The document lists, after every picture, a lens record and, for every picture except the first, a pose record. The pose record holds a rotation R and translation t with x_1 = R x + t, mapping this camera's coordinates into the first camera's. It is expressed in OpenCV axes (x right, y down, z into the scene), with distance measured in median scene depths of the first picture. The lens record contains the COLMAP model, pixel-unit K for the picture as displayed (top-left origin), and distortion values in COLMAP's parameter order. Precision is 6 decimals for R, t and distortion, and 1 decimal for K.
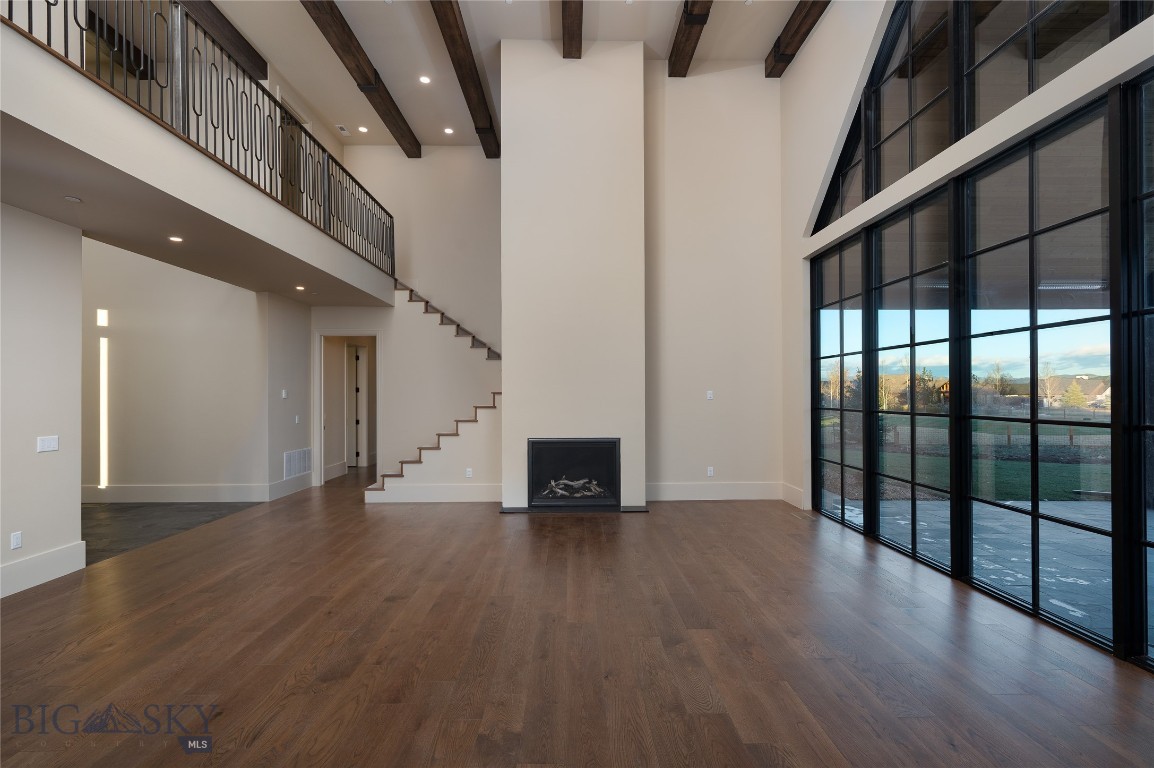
lens RADIAL K [[522.9, 0, 580.6], [0, 522.9, 391.2], [0, 0, 1]] dist [0.002910, -0.000125]
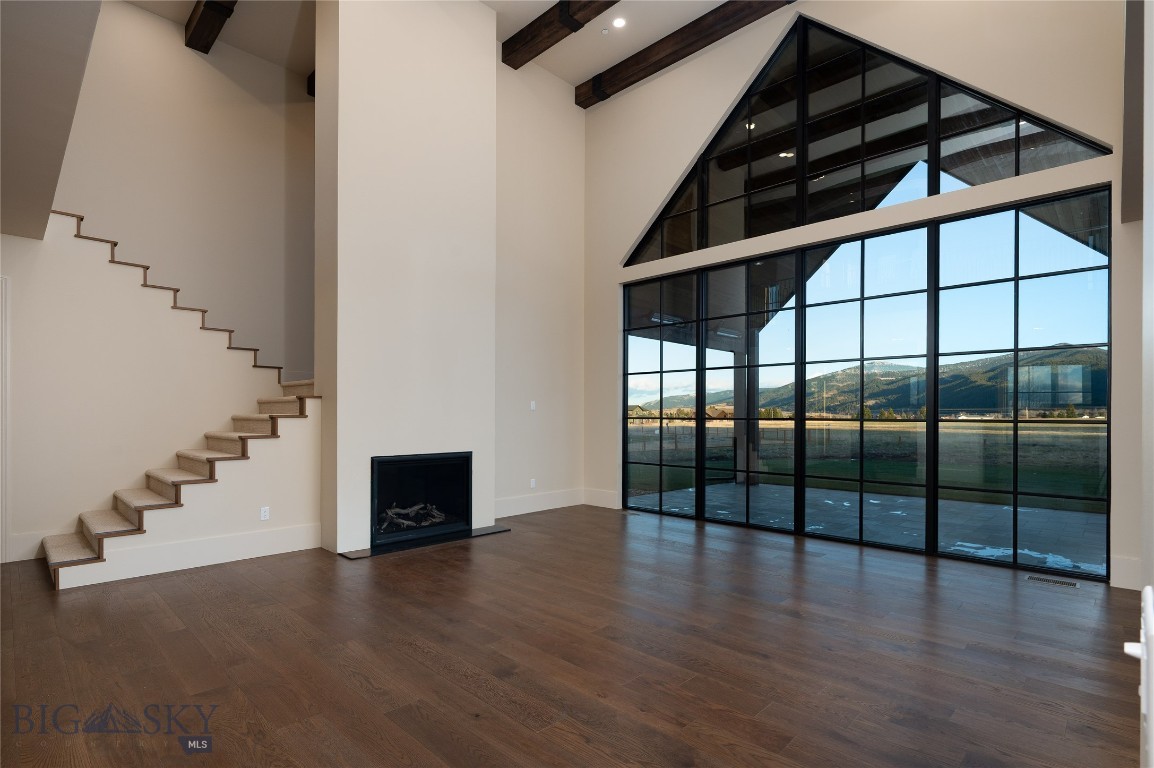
lens RADIAL K [[557.7, 0, 572.2], [0, 557.7, 407.9], [0, 0, 1]] dist [0.015021, 0.000171]
pose [[0.695597, 0.025697, 0.717972, -0.482133], [-0.017609, 0.999670, -0.018718, 0.031572], [-0.718216, 0.000378, 0.695820, 0.236334]]
